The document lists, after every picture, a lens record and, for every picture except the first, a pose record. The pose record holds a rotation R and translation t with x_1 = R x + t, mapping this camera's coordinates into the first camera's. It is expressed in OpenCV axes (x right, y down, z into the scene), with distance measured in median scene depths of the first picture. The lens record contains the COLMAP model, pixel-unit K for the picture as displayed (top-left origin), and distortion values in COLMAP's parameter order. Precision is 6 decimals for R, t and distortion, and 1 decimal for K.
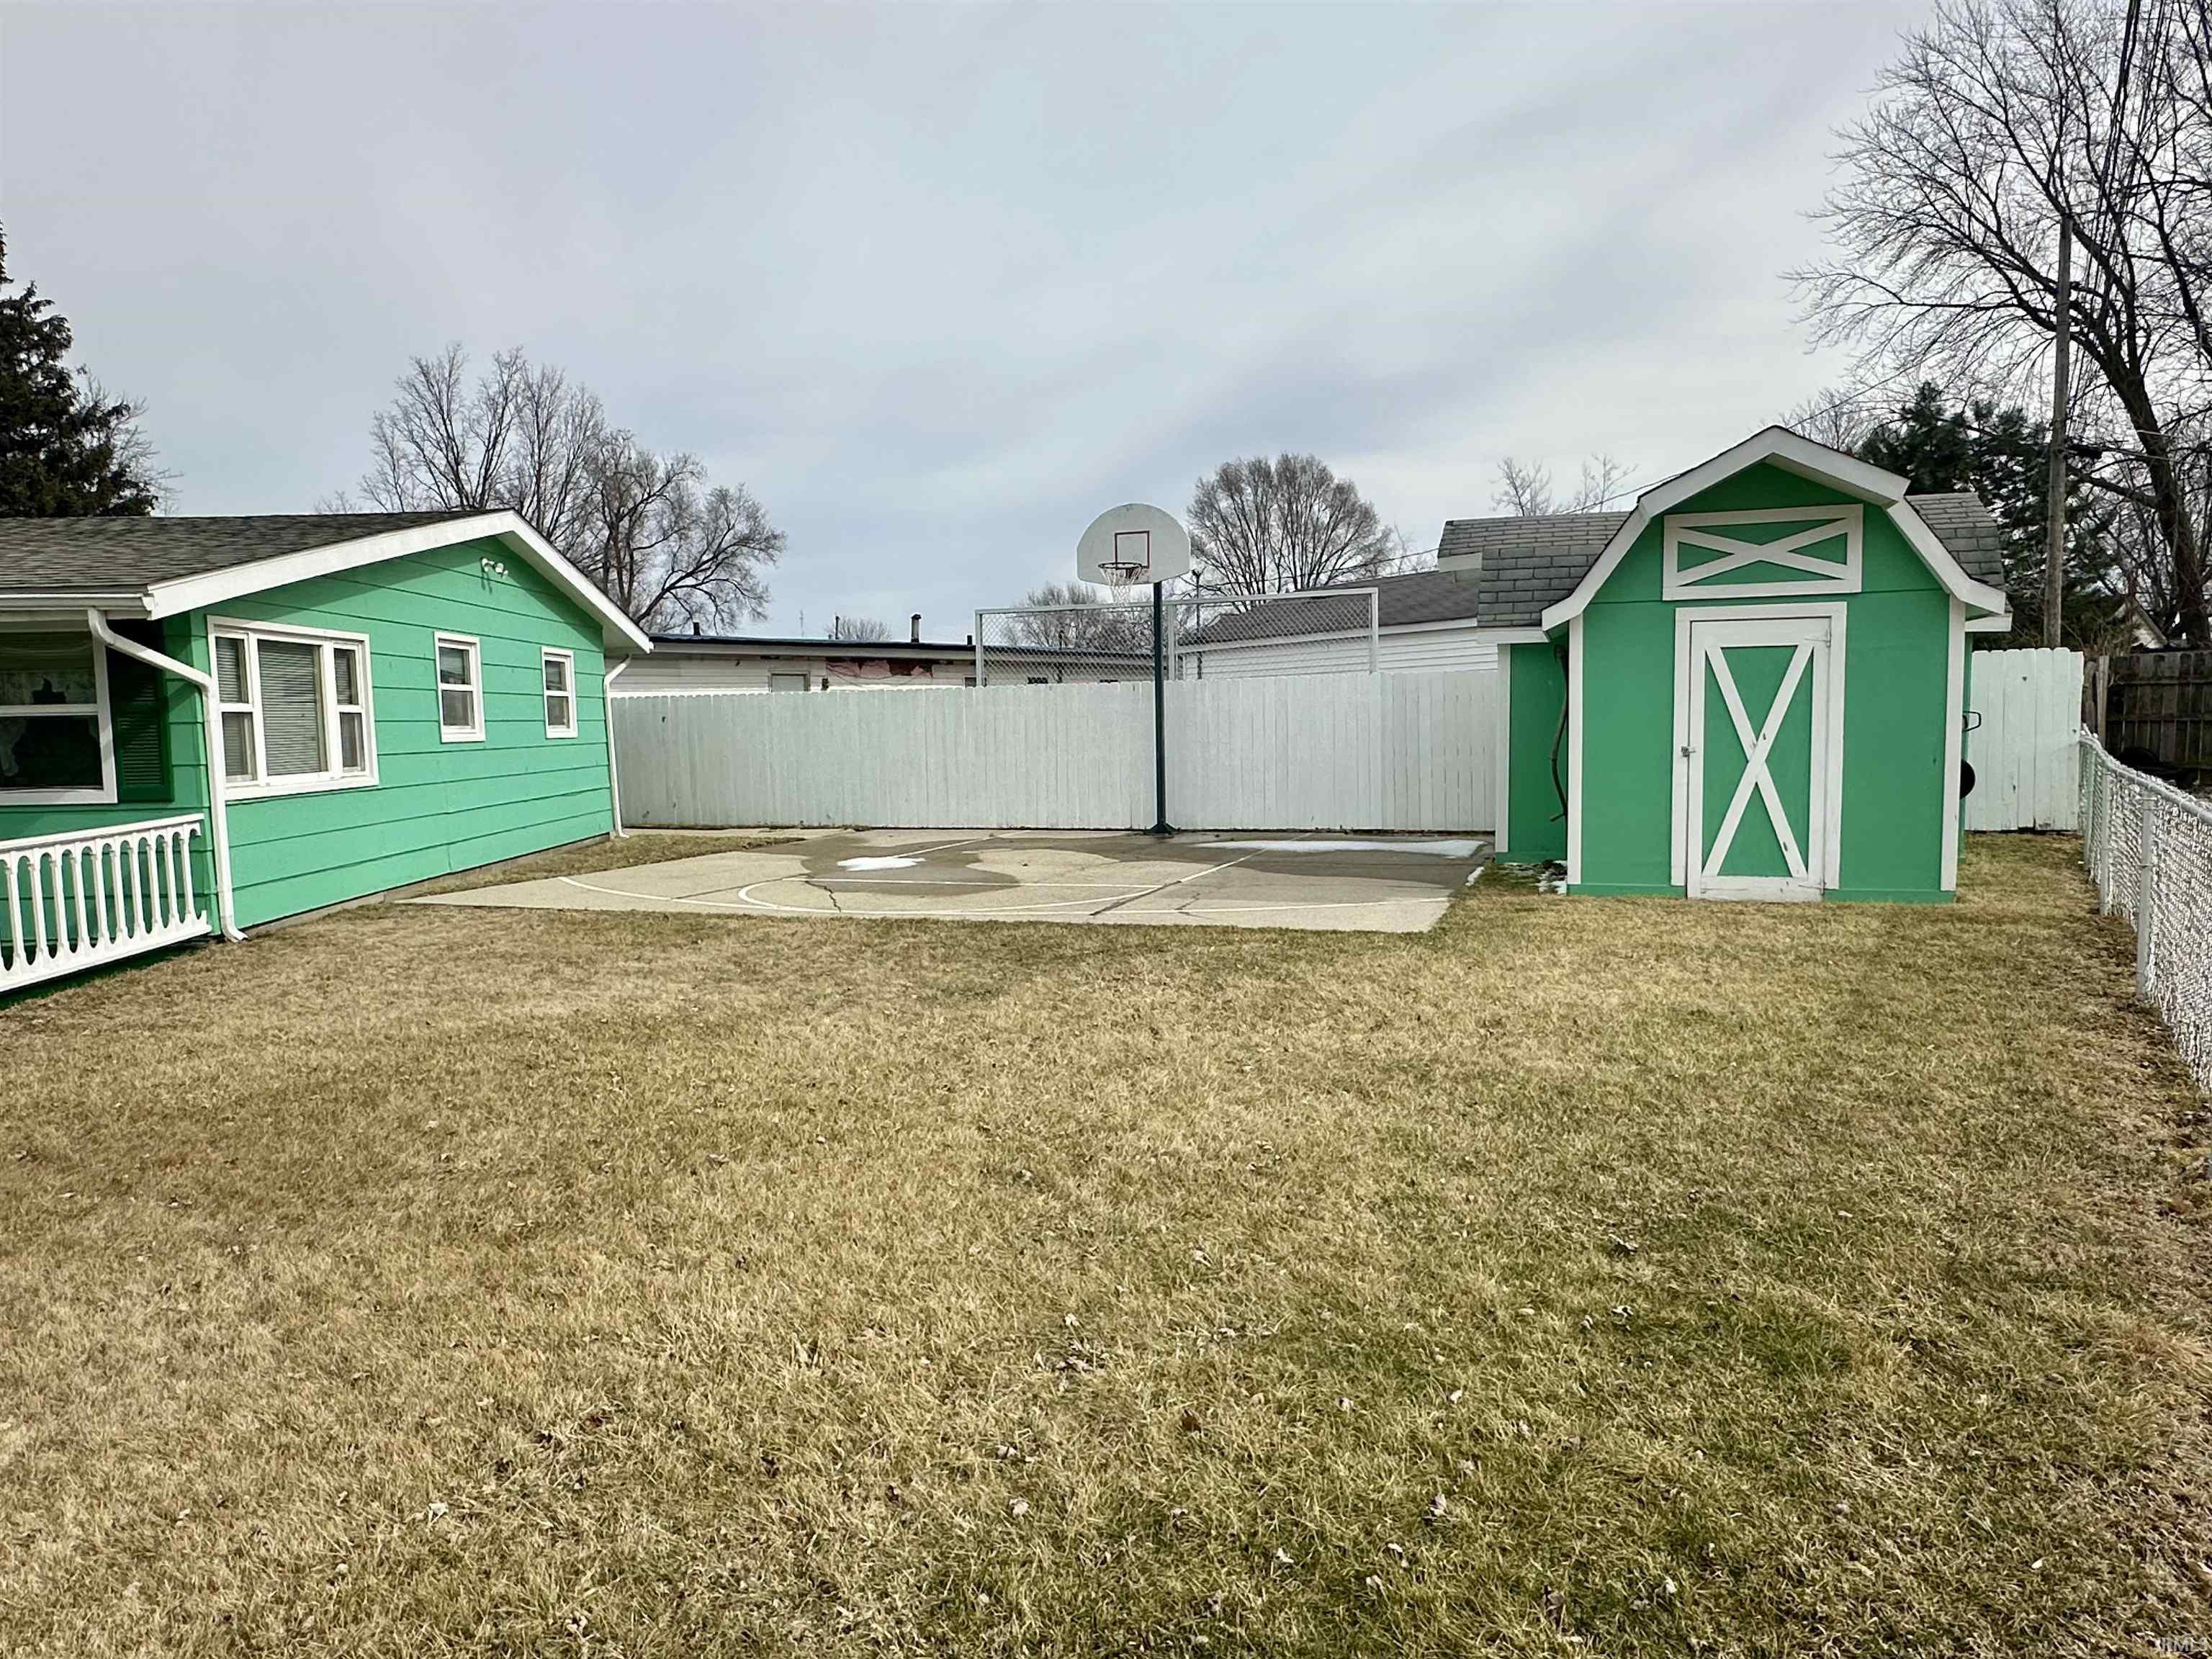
lens RADIAL K [[1409.6, 0, 1103.4], [0, 1409.6, 830.3], [0, 0, 1]] dist [-0.000623, 0.002044]
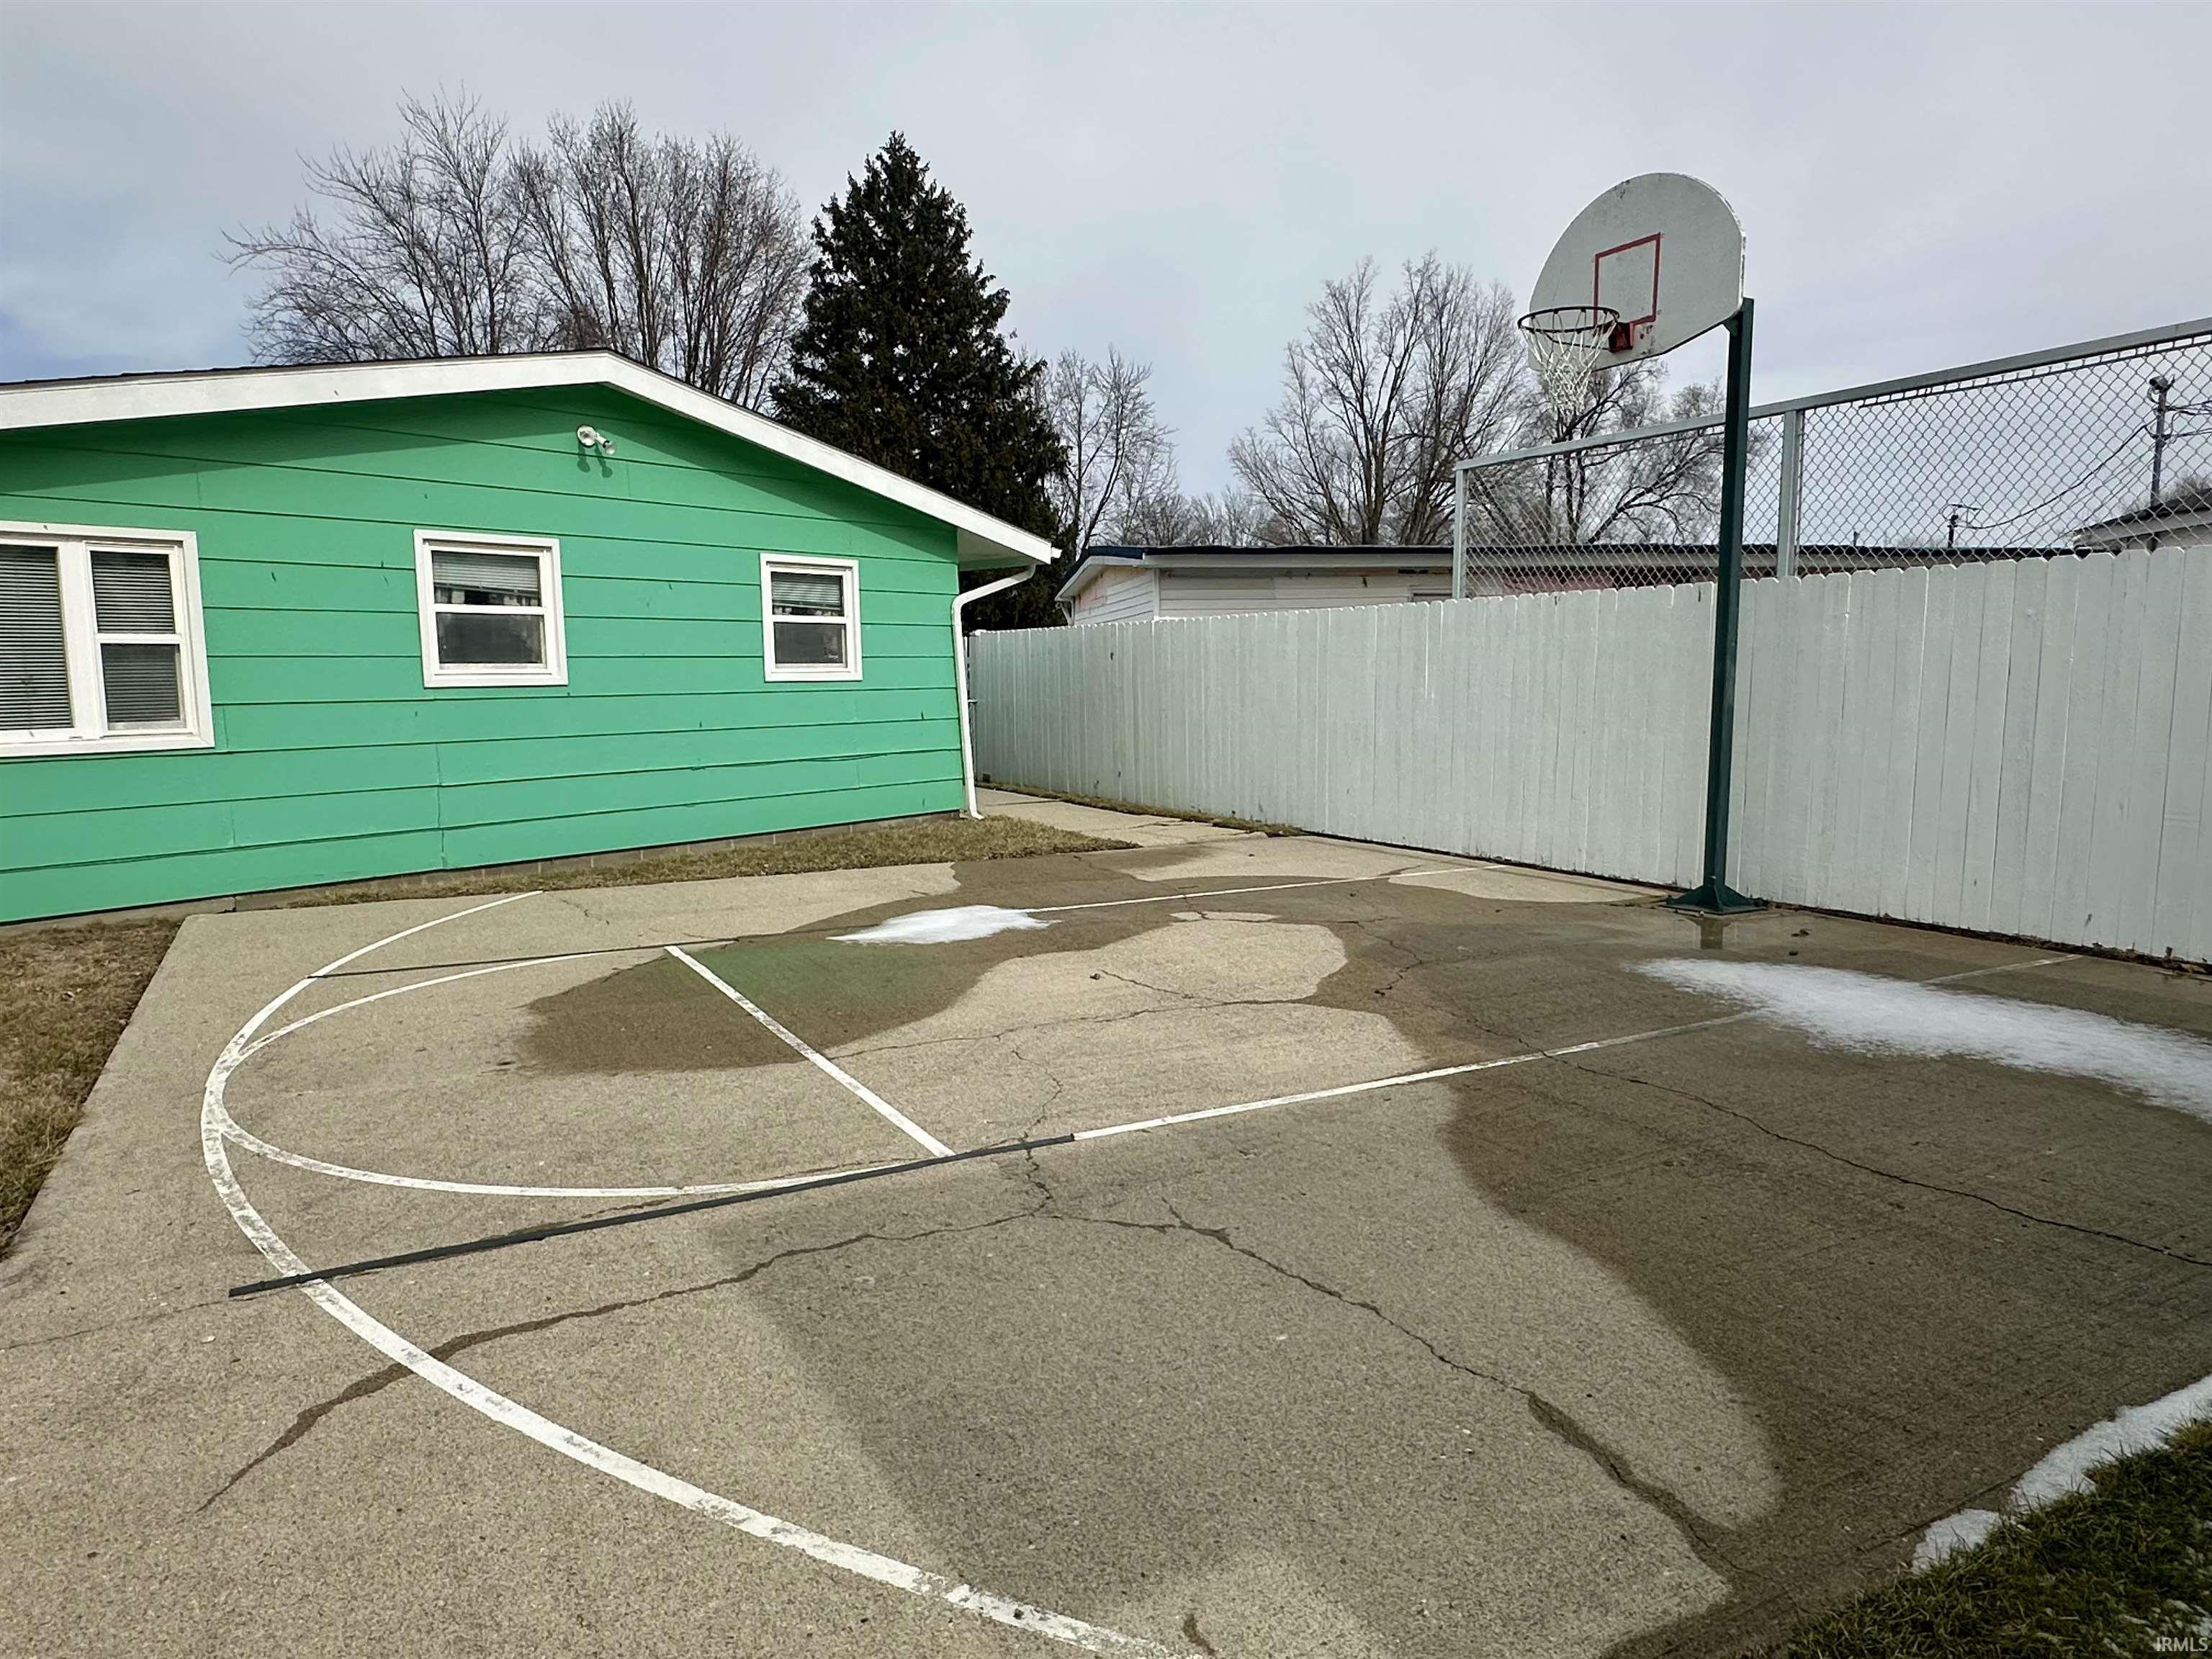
lens RADIAL K [[1409.6, 0, 1104.8], [0, 1409.6, 824.9], [0, 0, 1]] dist [-0.000623, 0.002044]
pose [[0.755910, 0.083999, -0.649265, 0.345085], [-0.056801, 0.996410, 0.062781, -0.076971], [0.652207, -0.010578, 0.757967, 0.924527]]
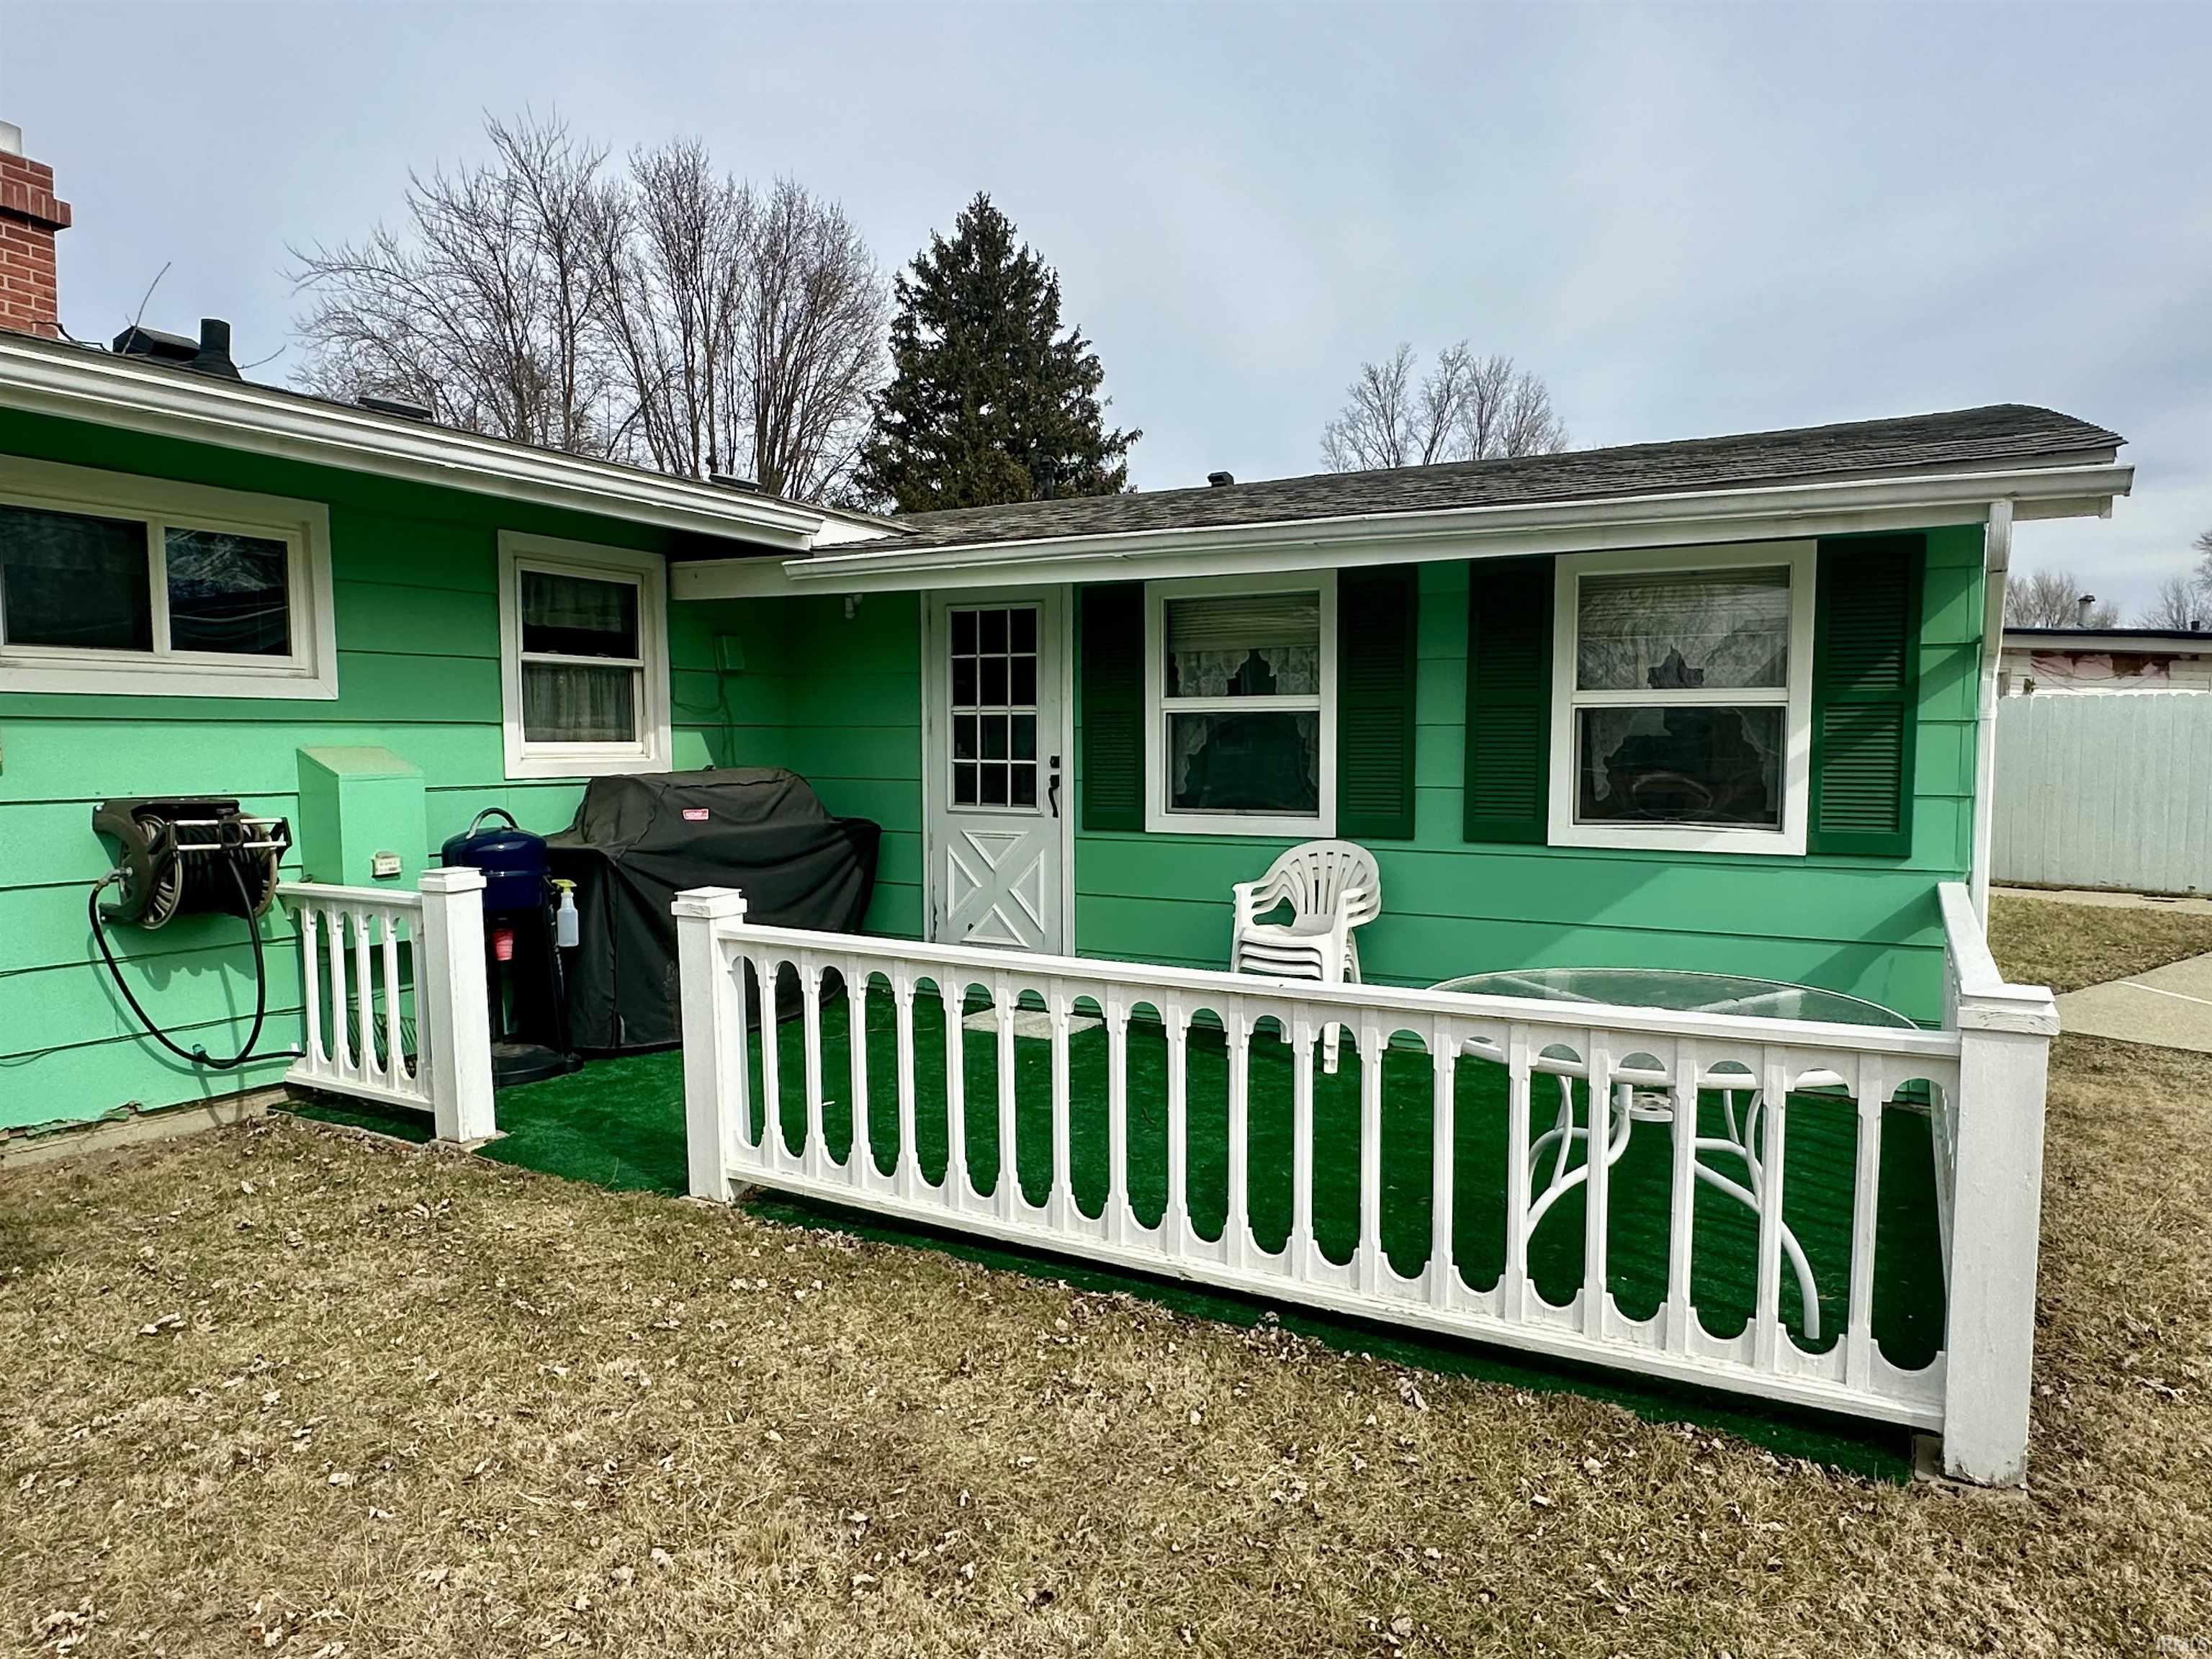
lens RADIAL K [[1409.6, 0, 1099.1], [0, 1409.6, 834.5], [0, 0, 1]] dist [-0.000623, 0.002044]
pose [[0.849161, 0.057626, -0.524981, -0.613785], [-0.060227, 0.998111, 0.012142, -0.016466], [0.524689, 0.021307, 0.851028, 0.326059]]
